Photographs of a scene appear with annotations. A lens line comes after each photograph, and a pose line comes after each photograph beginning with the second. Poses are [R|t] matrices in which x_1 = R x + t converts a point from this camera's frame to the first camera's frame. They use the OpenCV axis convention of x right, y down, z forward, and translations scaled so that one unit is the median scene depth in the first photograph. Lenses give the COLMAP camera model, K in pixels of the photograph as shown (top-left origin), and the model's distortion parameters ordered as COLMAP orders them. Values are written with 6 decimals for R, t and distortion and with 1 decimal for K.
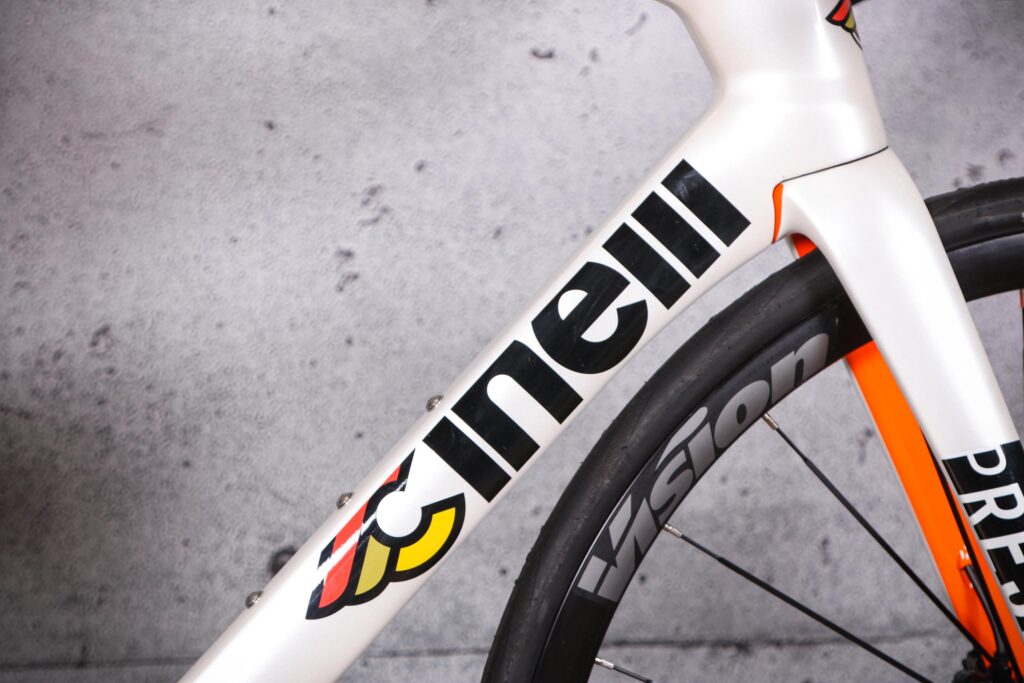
lens RADIAL K [[2812.5, 0, 514.2], [0, 2812.5, 343.9], [0, 0, 1]] dist [0.264920, 0.000000]
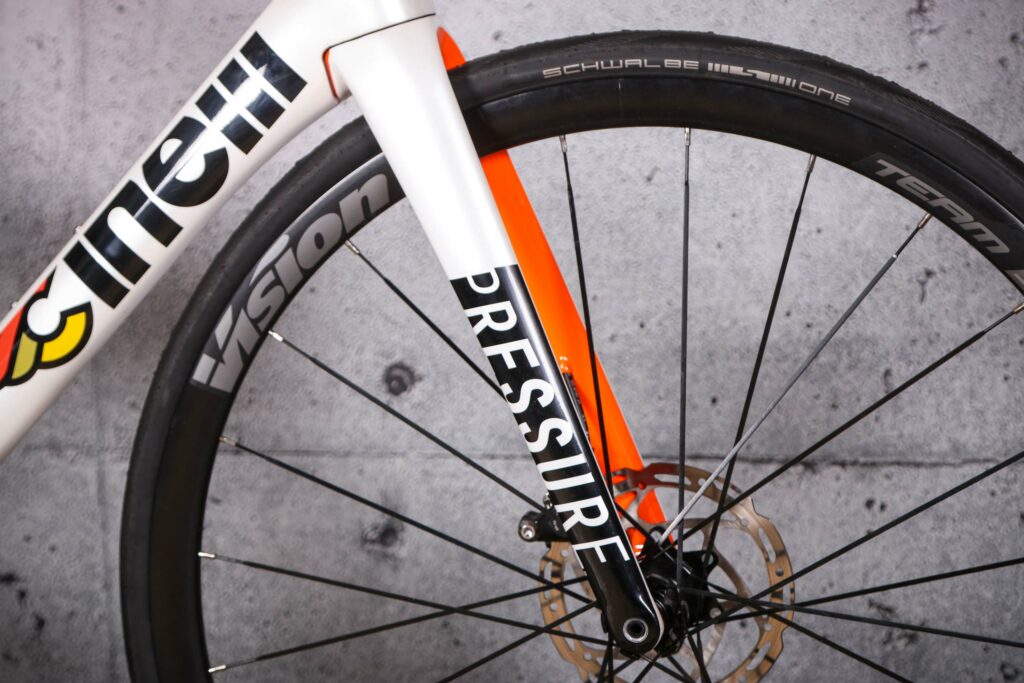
lens RADIAL K [[2812.5, 0, 515.6], [0, 2812.5, 340.8], [0, 0, 1]] dist [0.264920, 0.000000]
pose [[0.906301, 0.023093, -0.422001, 0.466776], [-0.003206, 0.998853, 0.047776, 0.006451], [0.422620, -0.041947, 0.905336, -0.047737]]
